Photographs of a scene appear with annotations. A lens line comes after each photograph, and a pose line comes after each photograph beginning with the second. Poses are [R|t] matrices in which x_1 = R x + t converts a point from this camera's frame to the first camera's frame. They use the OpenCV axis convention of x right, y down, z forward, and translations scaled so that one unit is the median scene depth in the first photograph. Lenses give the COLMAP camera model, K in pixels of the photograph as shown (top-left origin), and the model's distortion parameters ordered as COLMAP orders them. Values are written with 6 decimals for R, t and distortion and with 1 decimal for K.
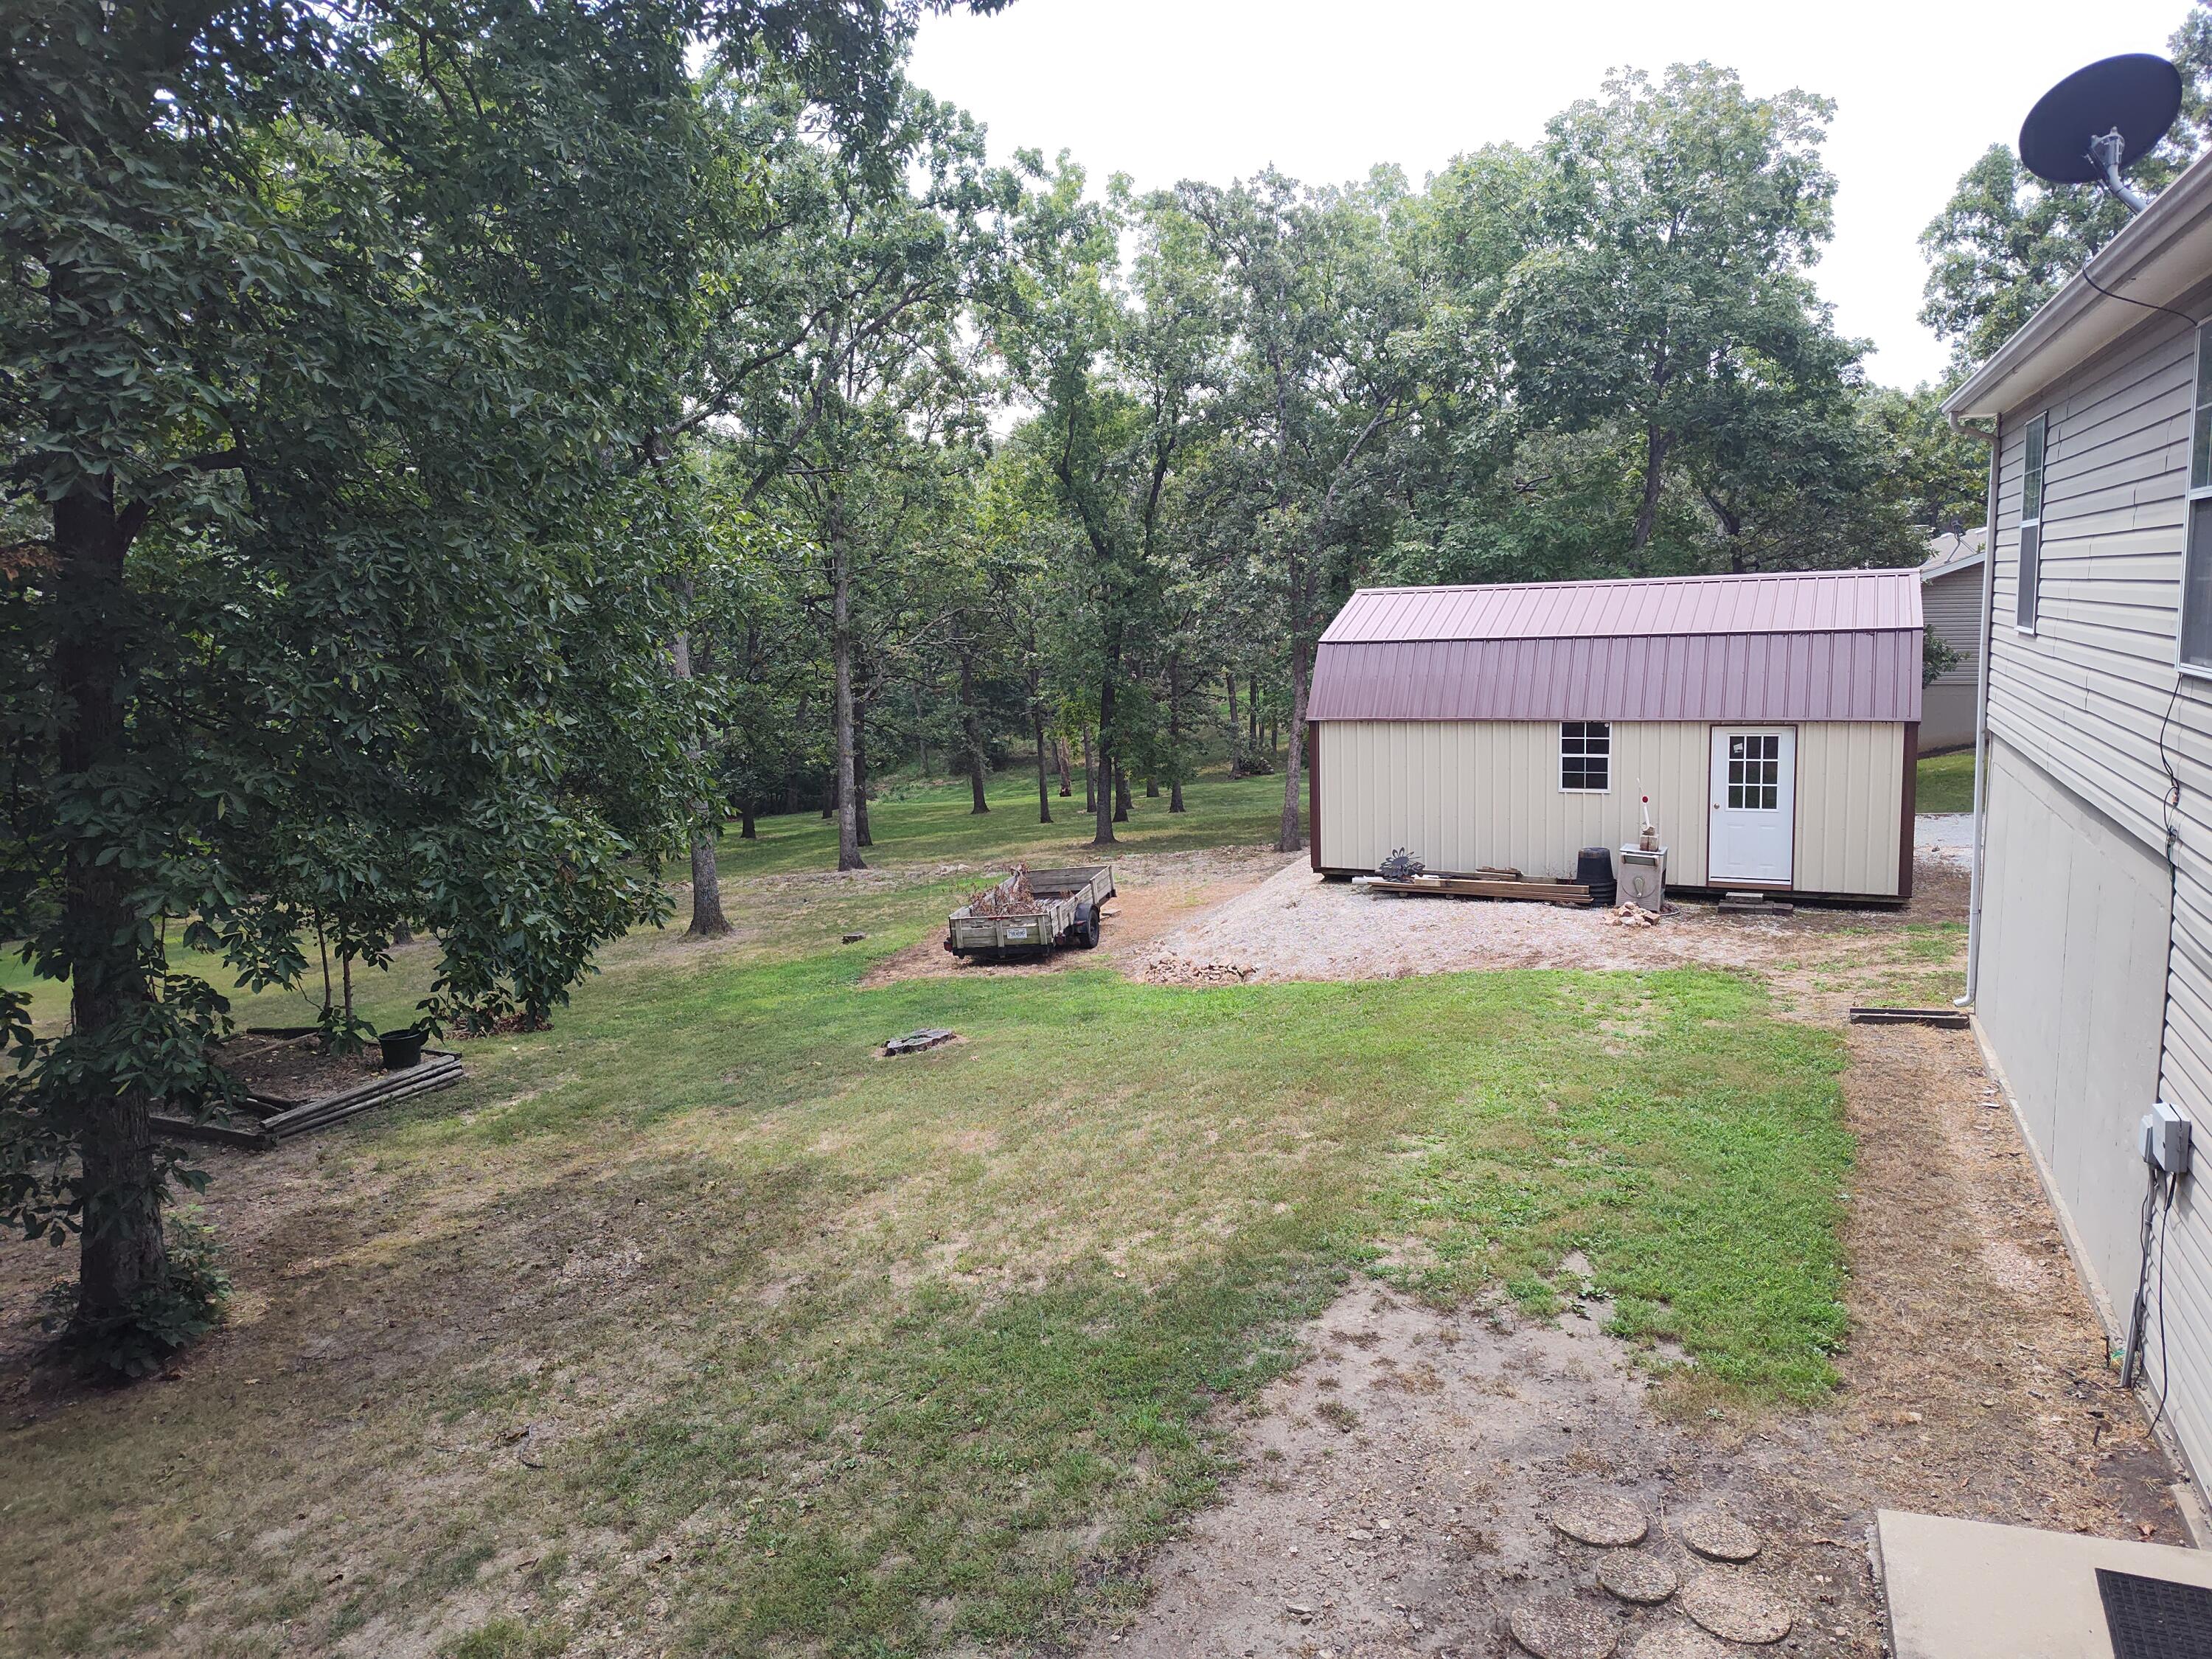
lens RADIAL K [[1507.8, 0, 1051.8], [0, 1507.8, 848.3], [0, 0, 1]] dist [0.044169, -0.048345]
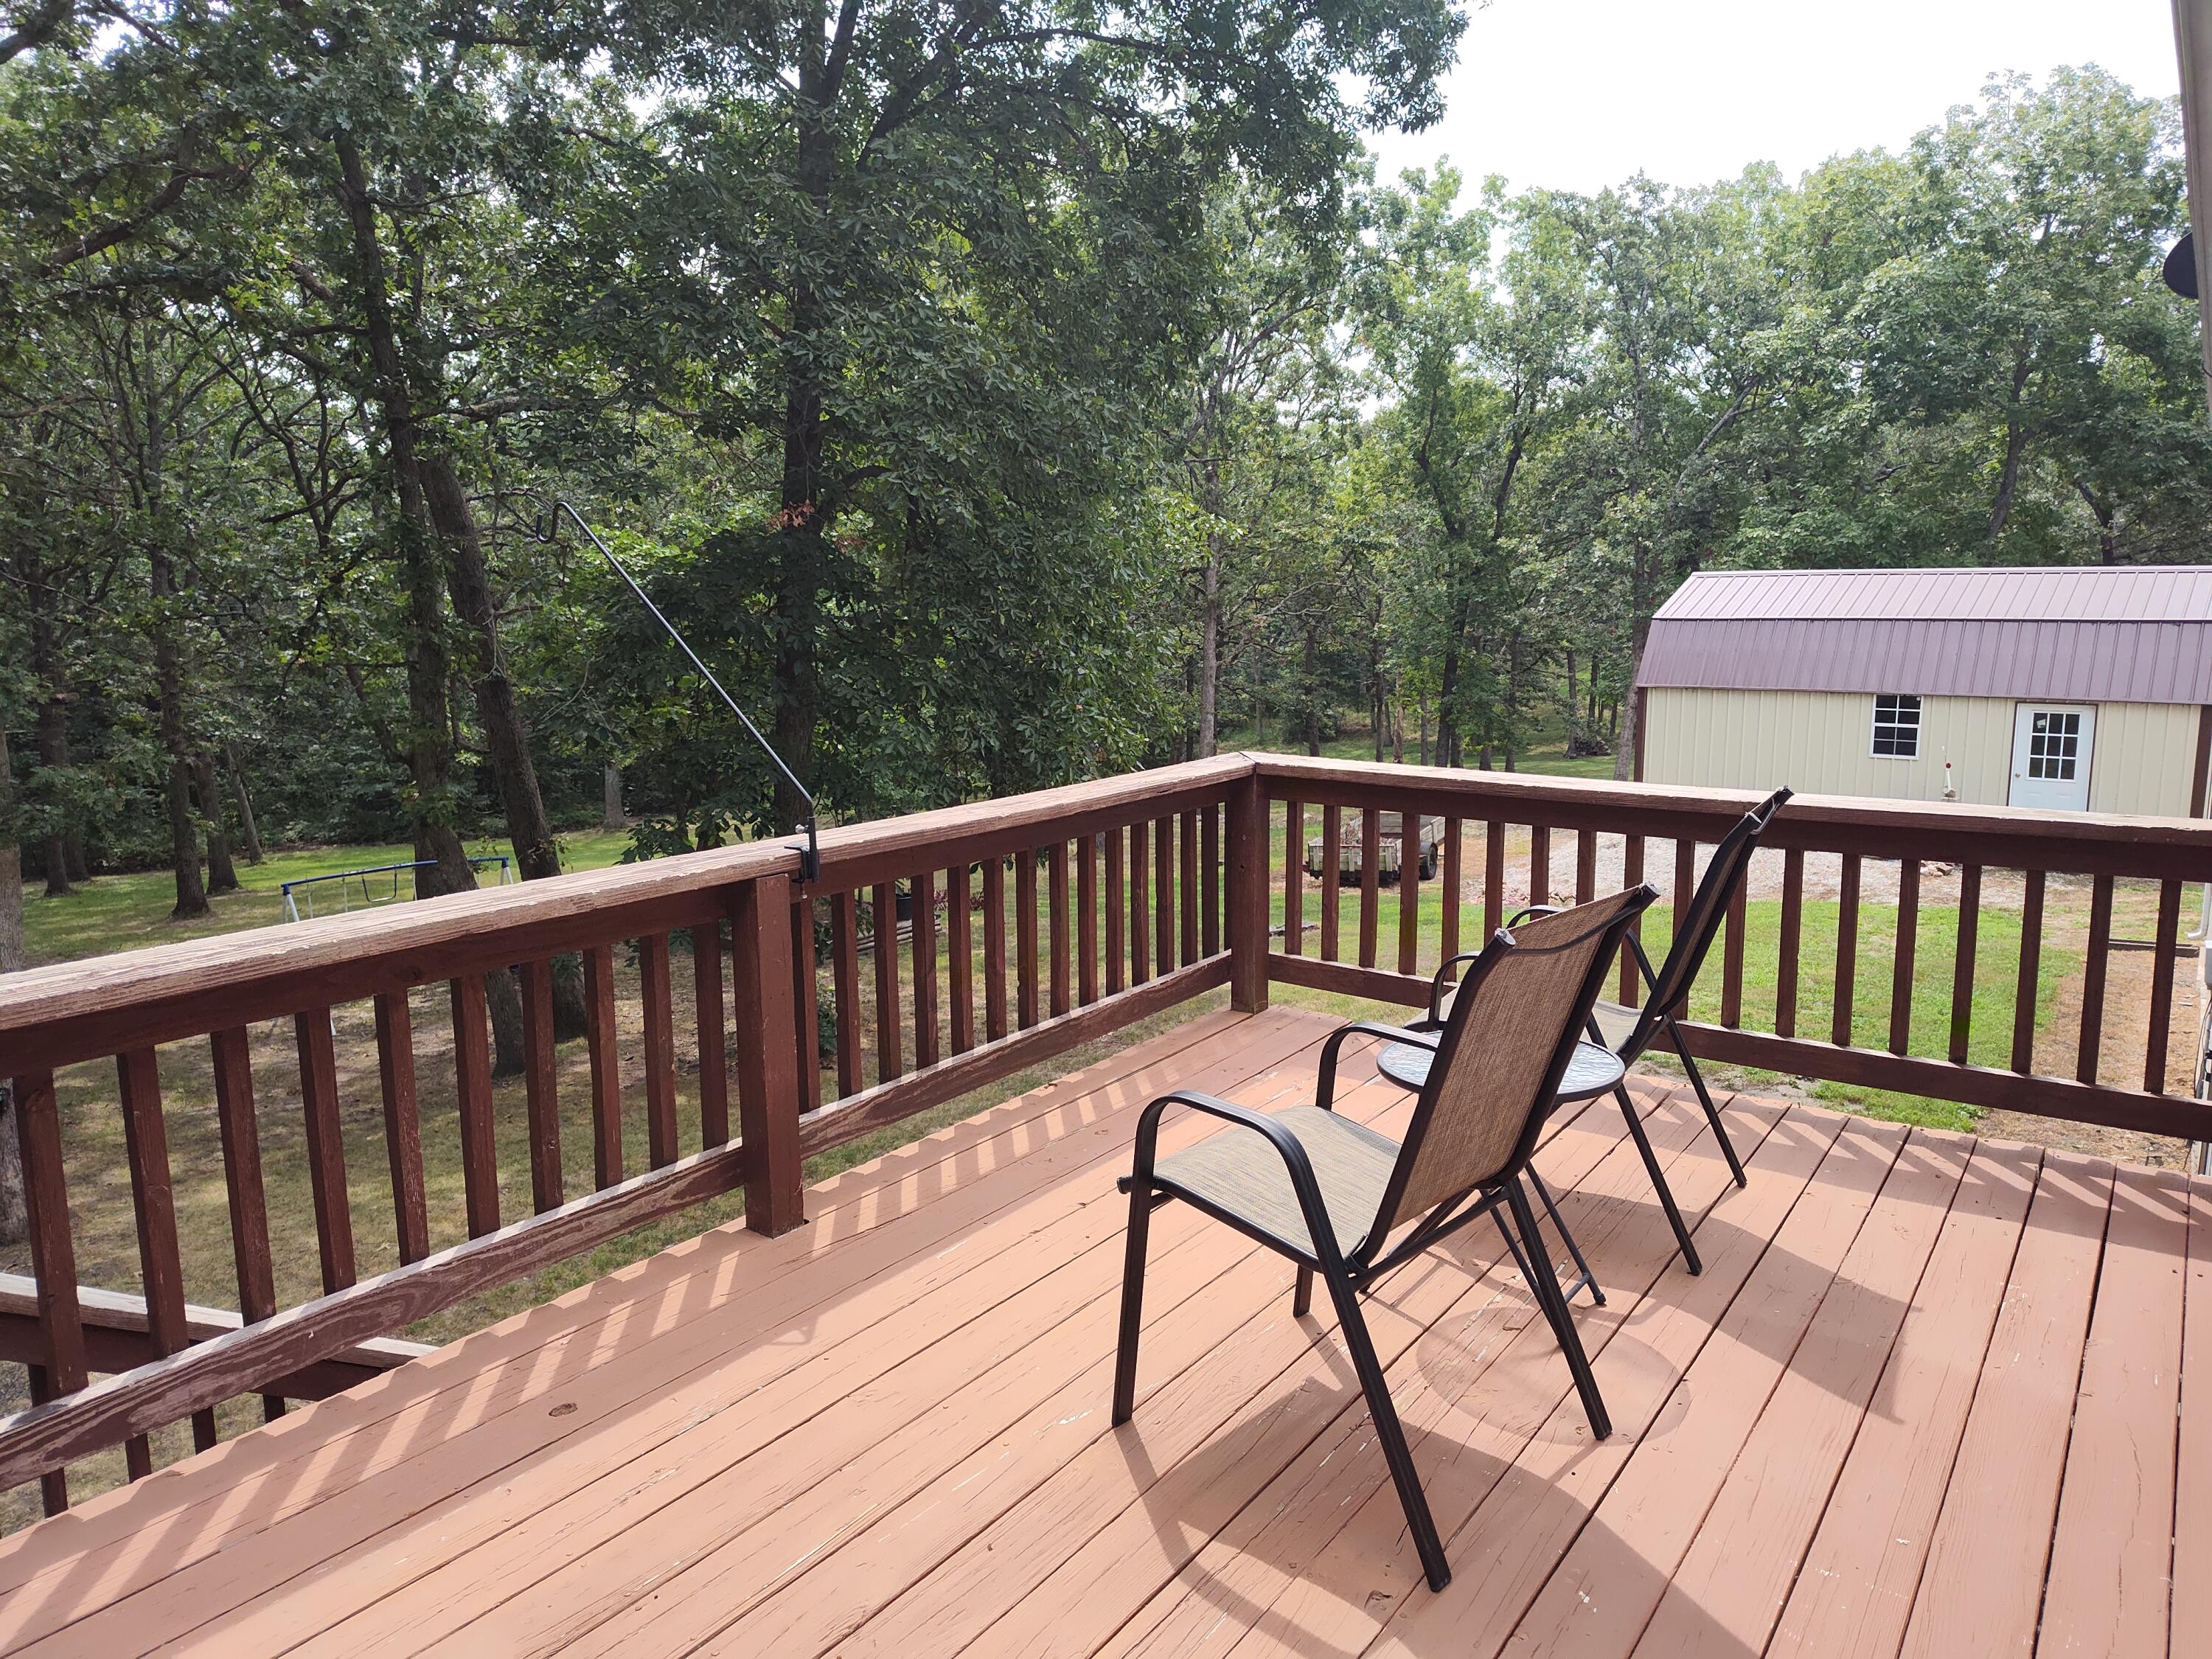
lens RADIAL K [[1507.8, 0, 1078.6], [0, 1507.8, 867.3], [0, 0, 1]] dist [0.044169, -0.048345]
pose [[0.980487, 0.058828, -0.187576, -0.017103], [-0.053289, 0.997985, 0.034444, 0.026182], [0.189224, -0.023776, 0.981646, -0.158465]]
